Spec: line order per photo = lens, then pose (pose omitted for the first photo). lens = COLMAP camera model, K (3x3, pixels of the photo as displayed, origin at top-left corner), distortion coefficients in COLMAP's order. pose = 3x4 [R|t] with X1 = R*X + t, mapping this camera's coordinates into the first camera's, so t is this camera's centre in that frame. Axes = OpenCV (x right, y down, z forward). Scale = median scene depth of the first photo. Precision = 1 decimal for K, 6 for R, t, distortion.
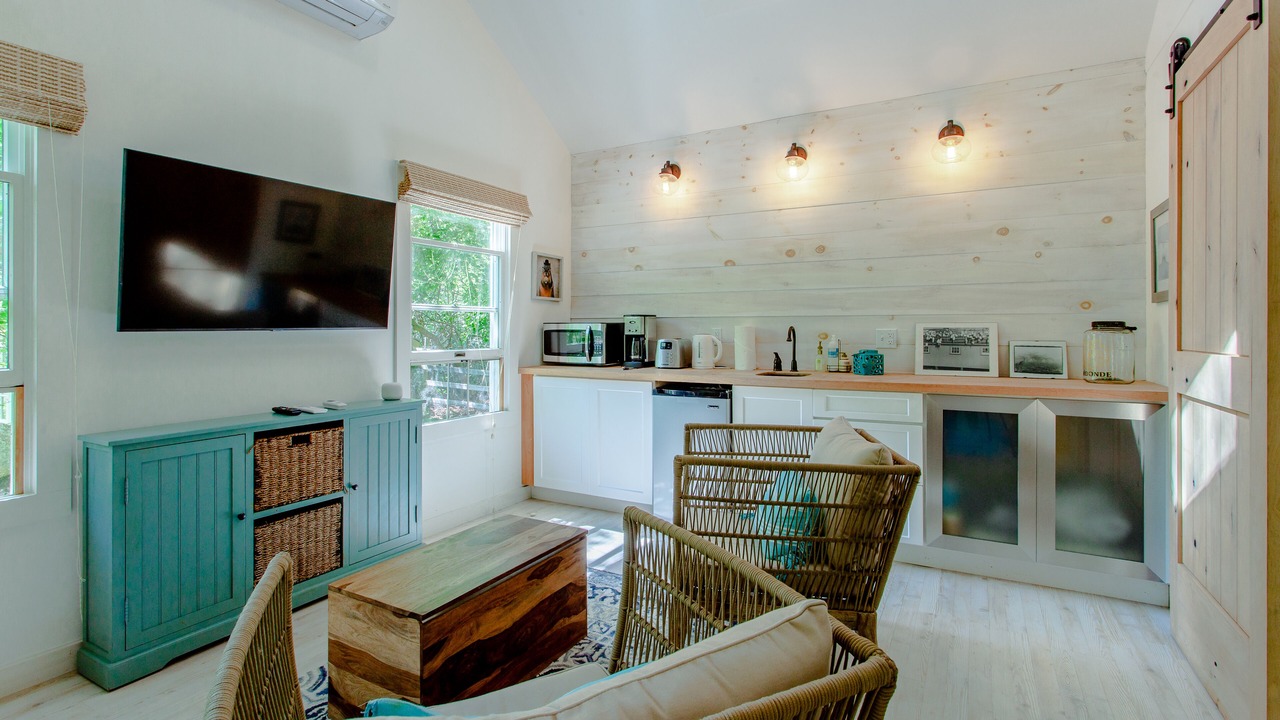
lens RADIAL K [[607.4, 0, 634.8], [0, 607.4, 329.7], [0, 0, 1]] dist [-0.001647, 0.000440]
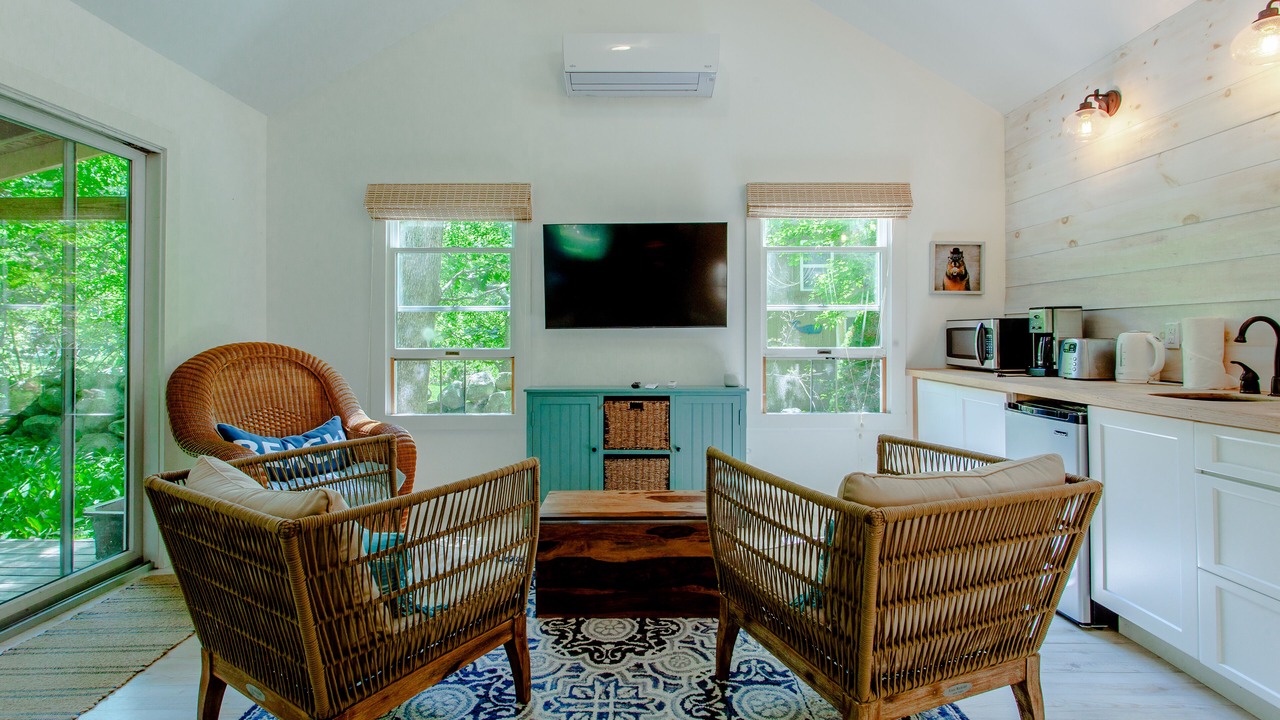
lens RADIAL K [[607.4, 0, 640.1], [0, 607.4, 331.5], [0, 0, 1]] dist [-0.001647, 0.000440]
pose [[0.505430, -0.005239, -0.862852, 0.442339], [-0.000749, 0.999979, -0.006510, 0.012542], [0.862867, 0.003936, 0.505415, 0.198518]]
